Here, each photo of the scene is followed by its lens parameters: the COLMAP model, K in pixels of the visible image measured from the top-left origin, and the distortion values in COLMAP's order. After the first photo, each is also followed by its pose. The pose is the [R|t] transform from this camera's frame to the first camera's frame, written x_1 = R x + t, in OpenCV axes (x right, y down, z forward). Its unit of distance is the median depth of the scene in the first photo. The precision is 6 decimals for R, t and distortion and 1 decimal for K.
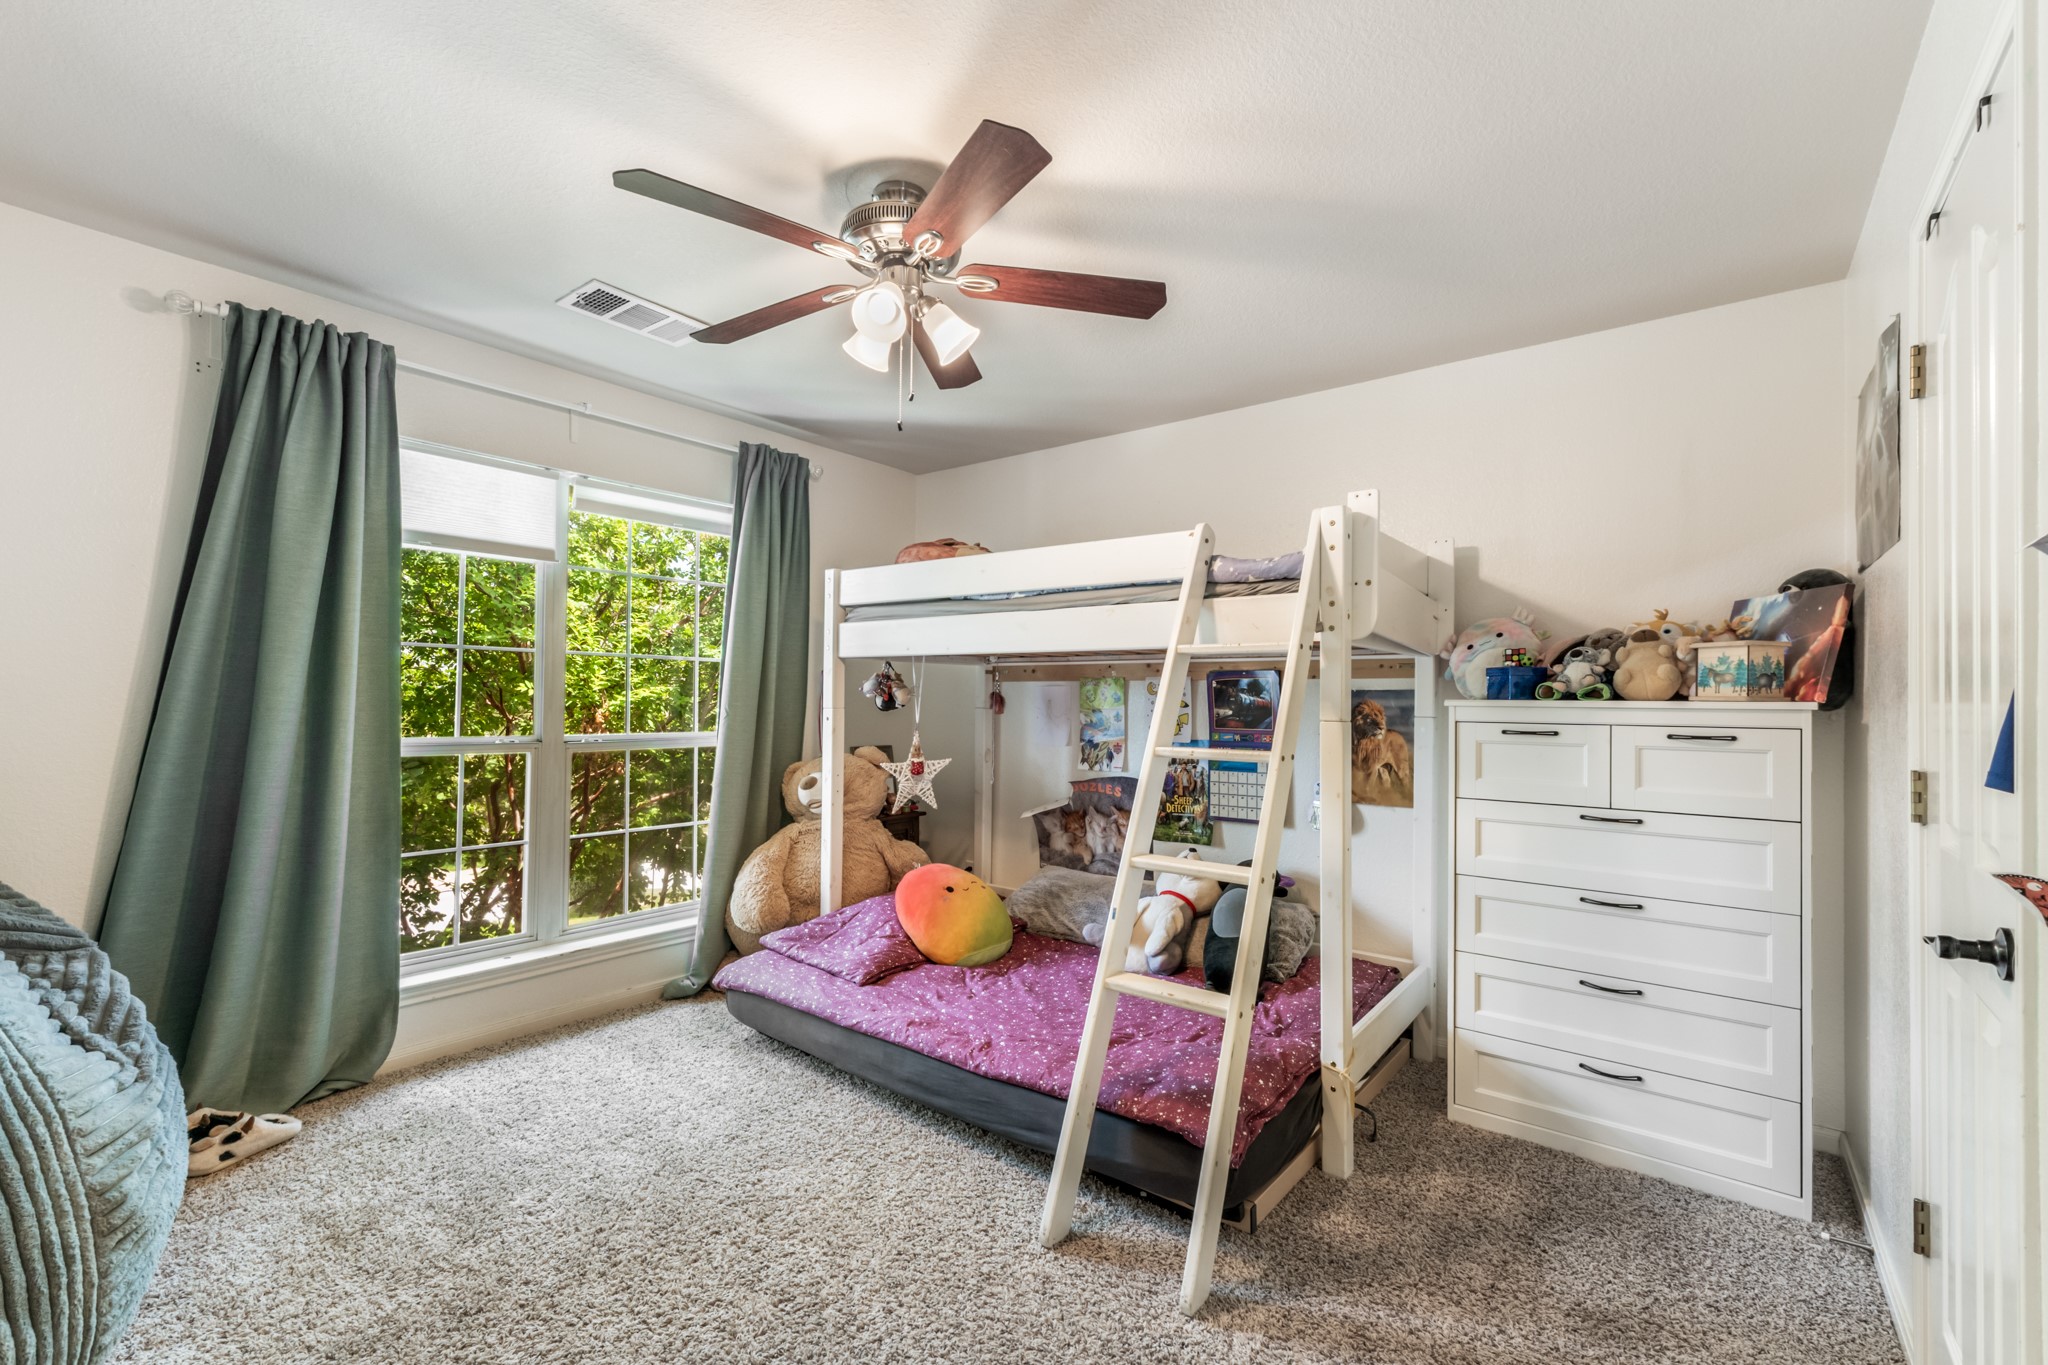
lens RADIAL K [[887.2, 0, 1032.2], [0, 887.2, 686.2], [0, 0, 1]] dist [0.005421, 0.000838]
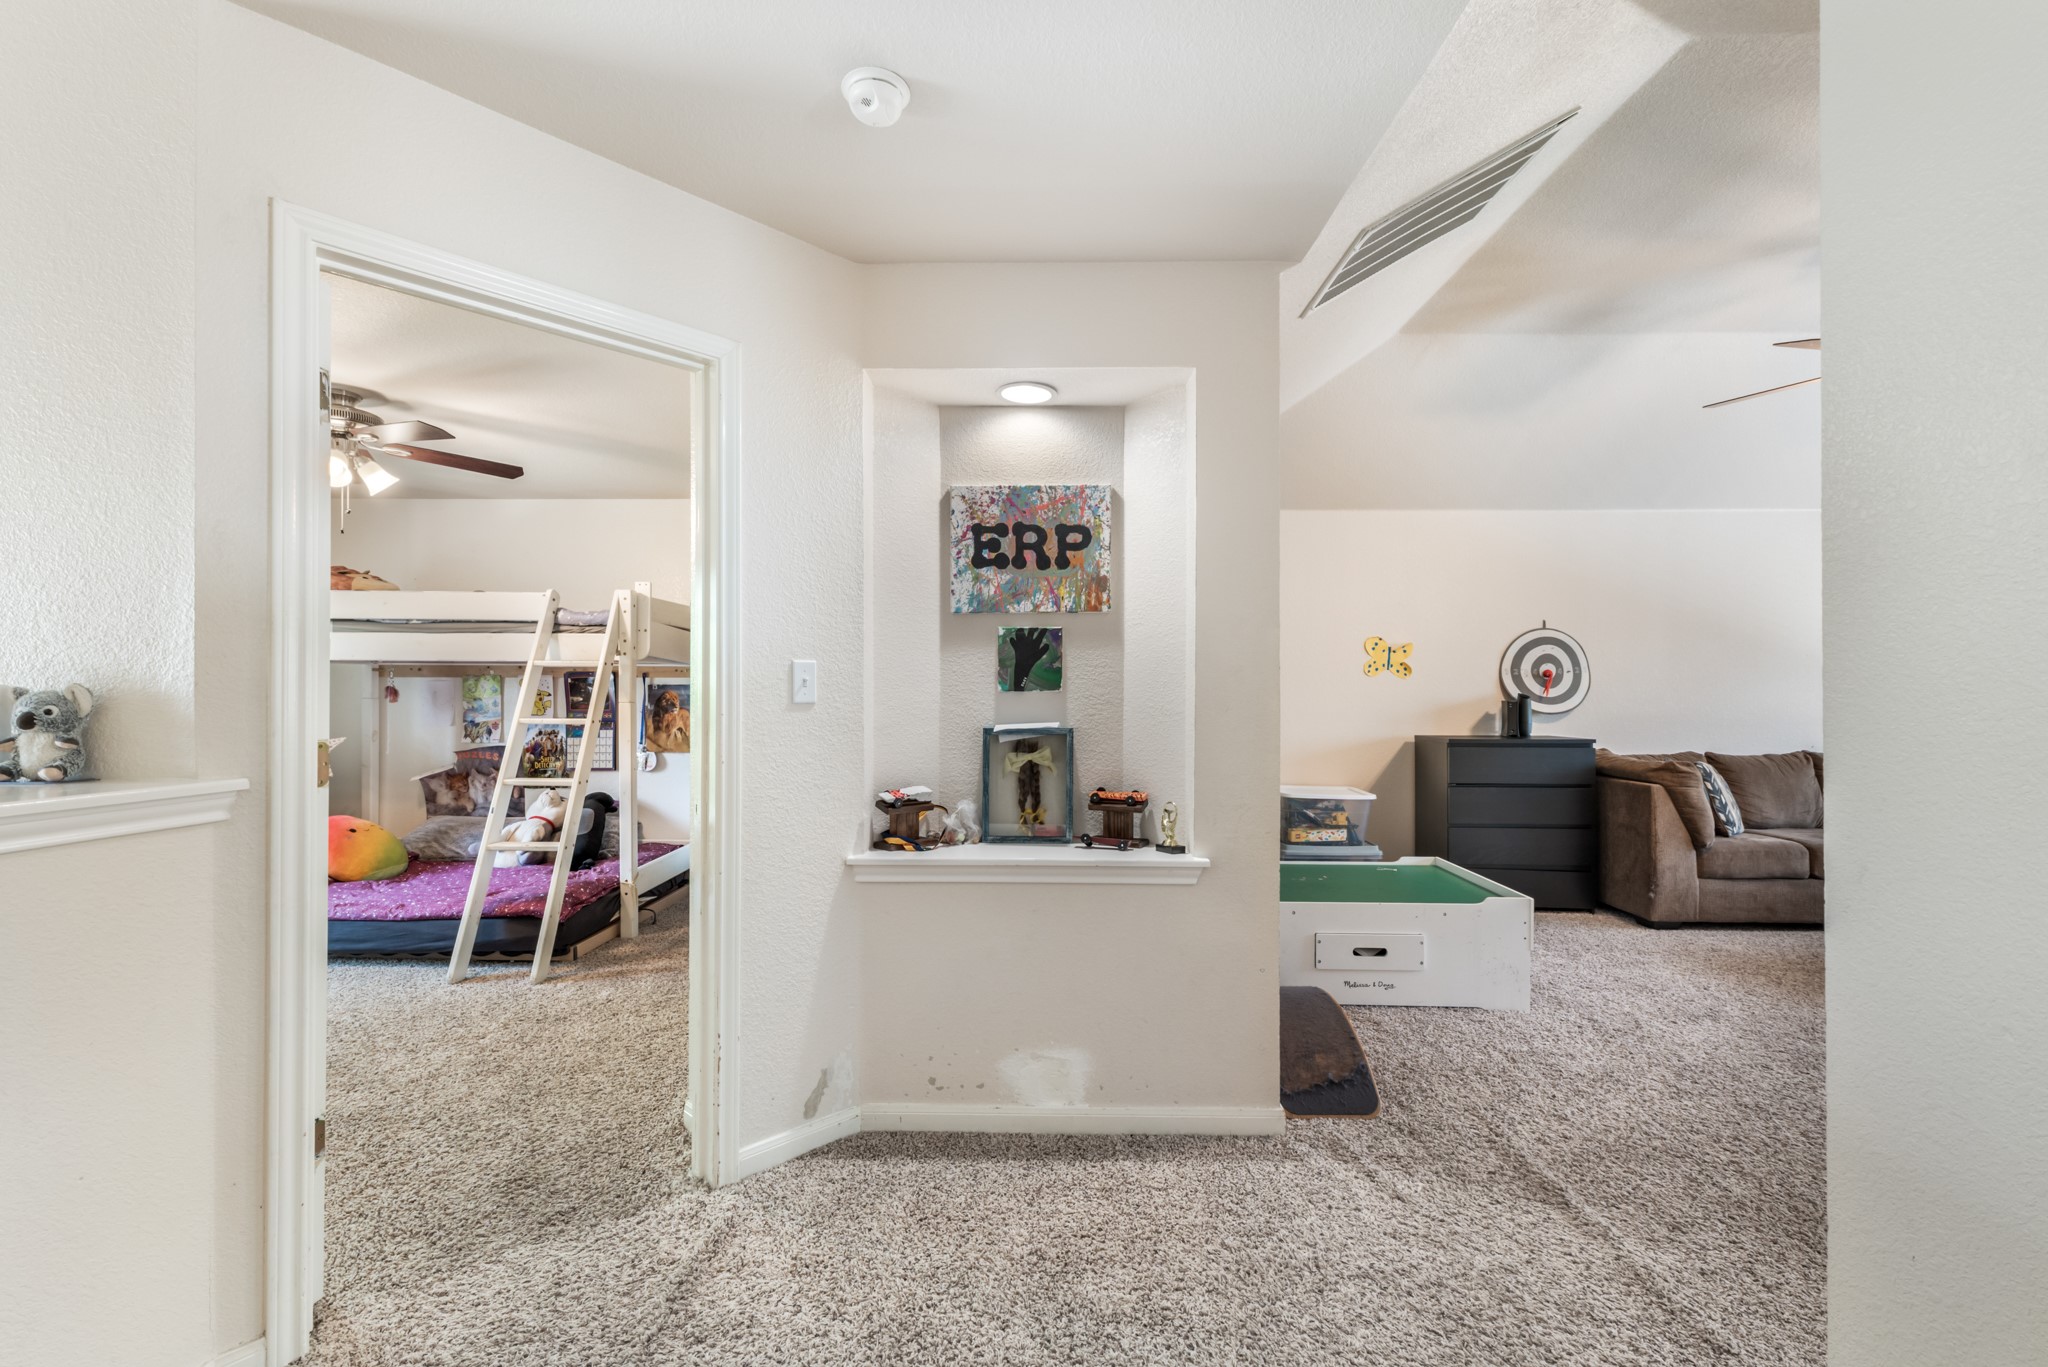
lens RADIAL K [[887.2, 0, 1025.5], [0, 887.2, 688.9], [0, 0, 1]] dist [0.005421, 0.000838]
pose [[0.807256, -0.006386, 0.590167, -0.067234], [-0.003561, 0.999871, 0.015690, -0.016040], [-0.590191, -0.014768, 0.807128, -0.751803]]
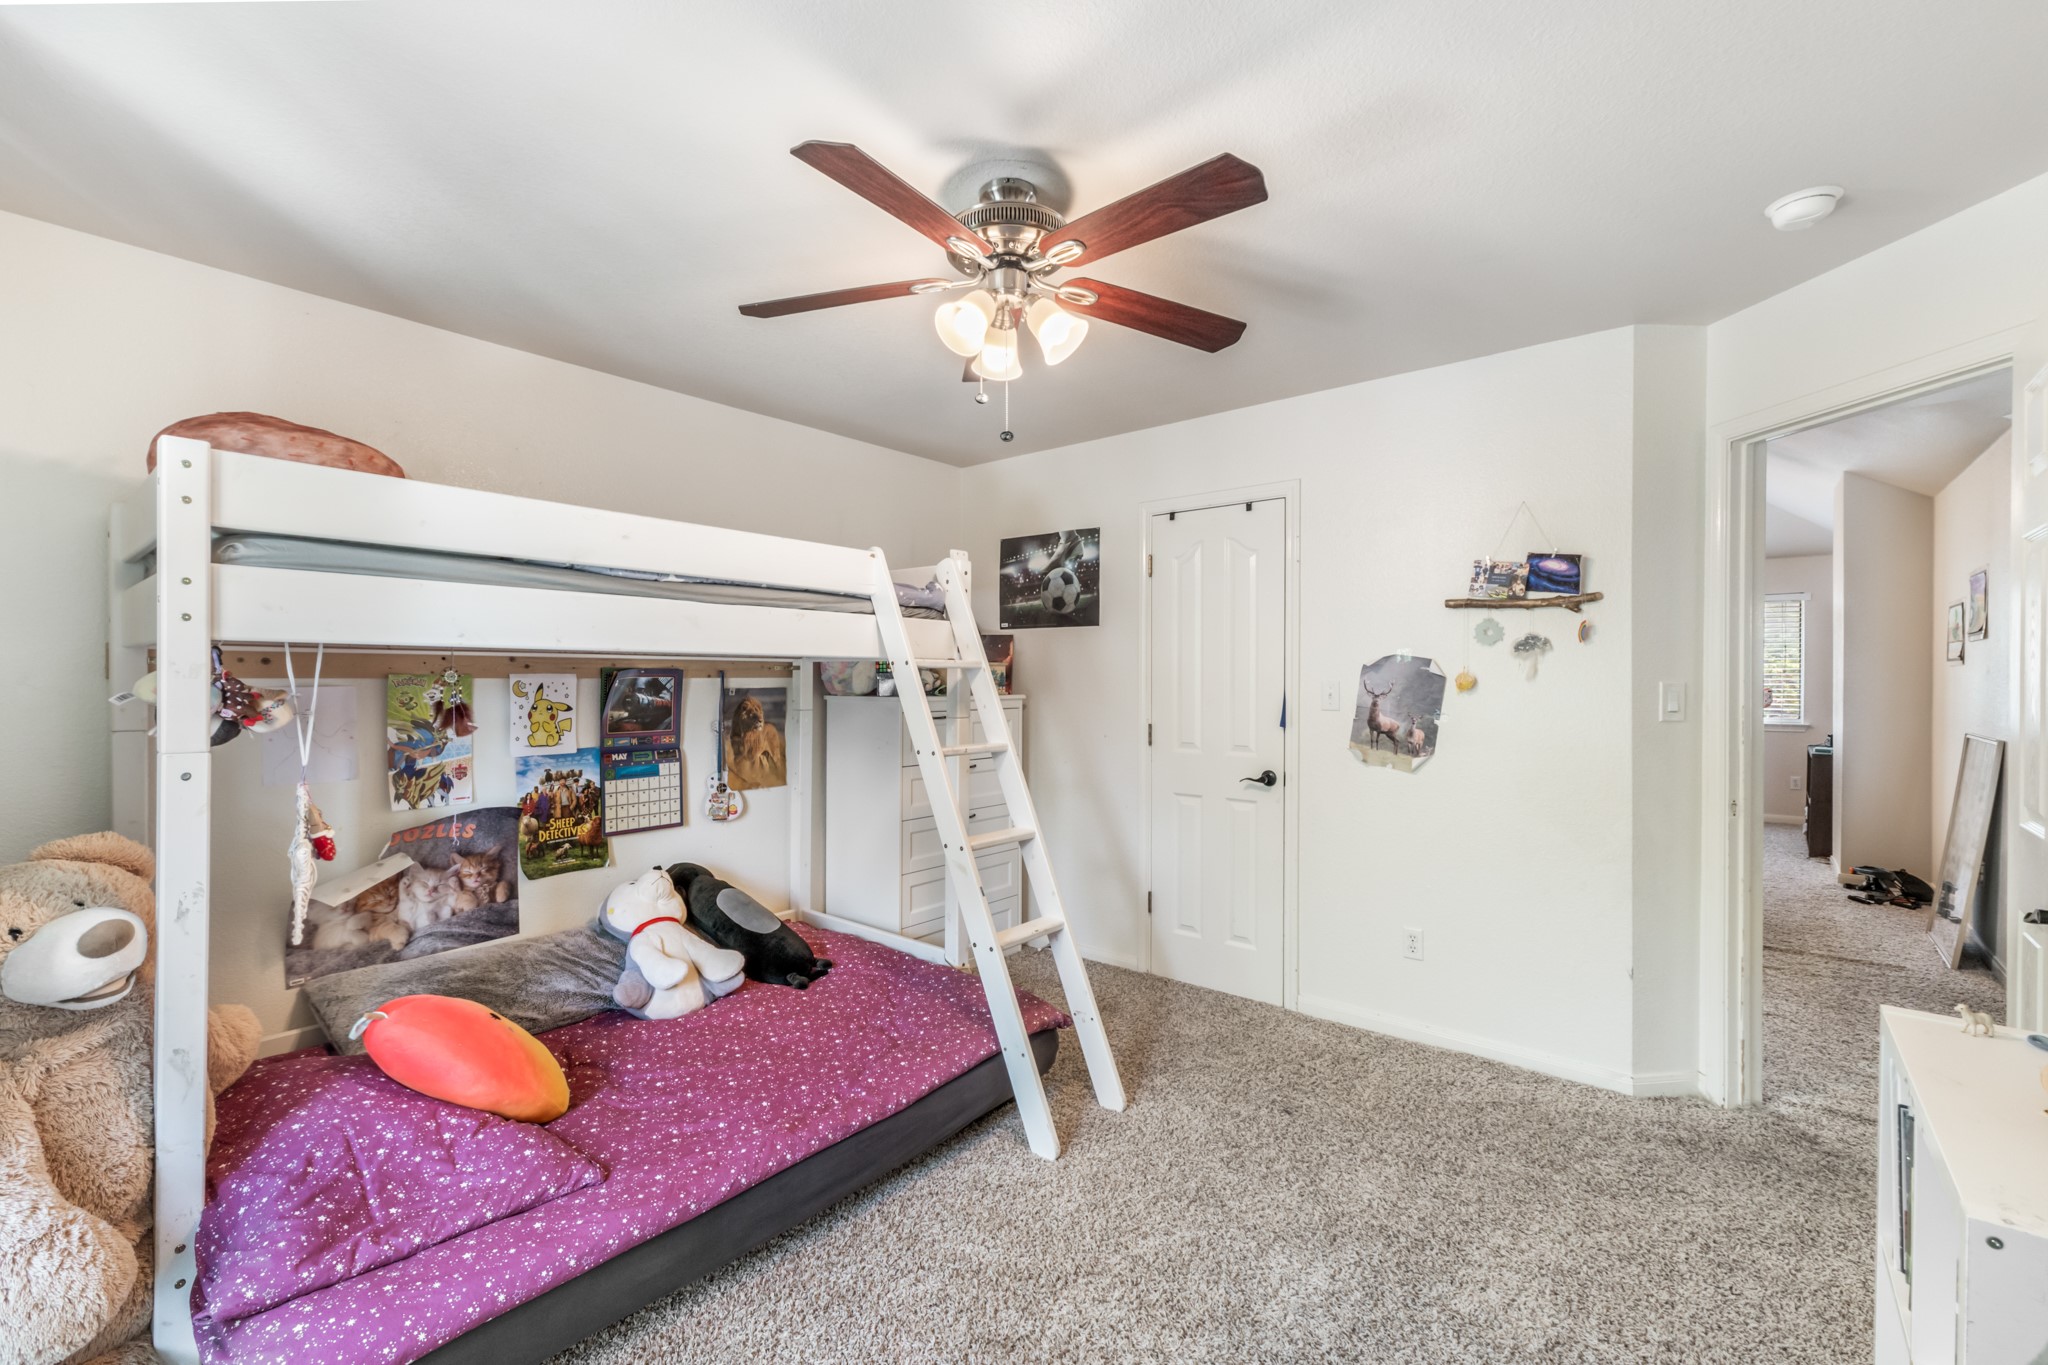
lens RADIAL K [[887.2, 0, 1012.0], [0, 887.2, 683.6], [0, 0, 1]] dist [0.005421, 0.000838]
pose [[0.029001, -0.019080, 0.999397, -0.740352], [-0.019964, 0.999607, 0.019664, -0.030252], [-0.999380, -0.020523, 0.028609, 0.641327]]
